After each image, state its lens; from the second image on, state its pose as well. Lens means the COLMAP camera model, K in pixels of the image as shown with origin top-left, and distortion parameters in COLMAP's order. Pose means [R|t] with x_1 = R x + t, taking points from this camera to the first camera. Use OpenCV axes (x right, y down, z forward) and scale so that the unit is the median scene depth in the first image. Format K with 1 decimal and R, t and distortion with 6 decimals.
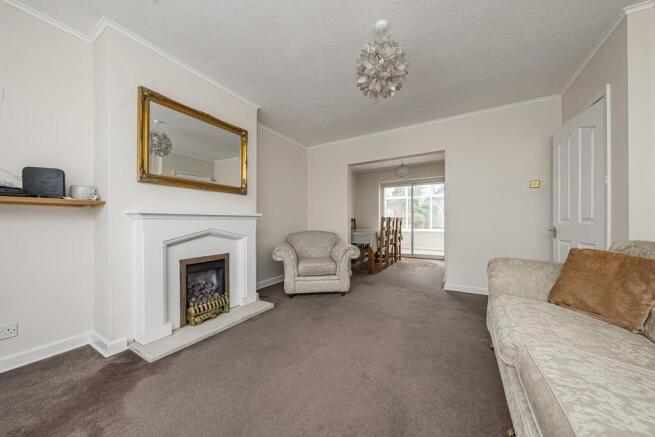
lens RADIAL K [[228.3, 0, 332.4], [0, 228.3, 221.5], [0, 0, 1]] dist [-0.001265, 0.000223]
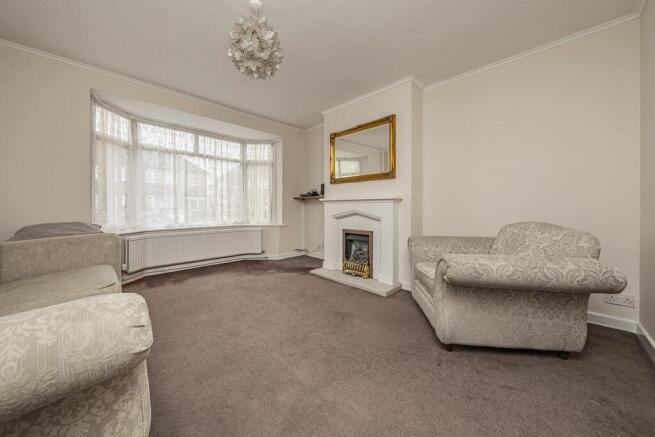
lens RADIAL K [[228.3, 0, 323.4], [0, 228.3, 207.4], [0, 0, 1]] dist [-0.001265, 0.000223]
pose [[-0.256904, 0.003764, -0.966430, 0.804951], [0.002668, 0.999991, 0.003185, 0.012003], [0.966433, -0.001760, -0.256912, 1.133134]]
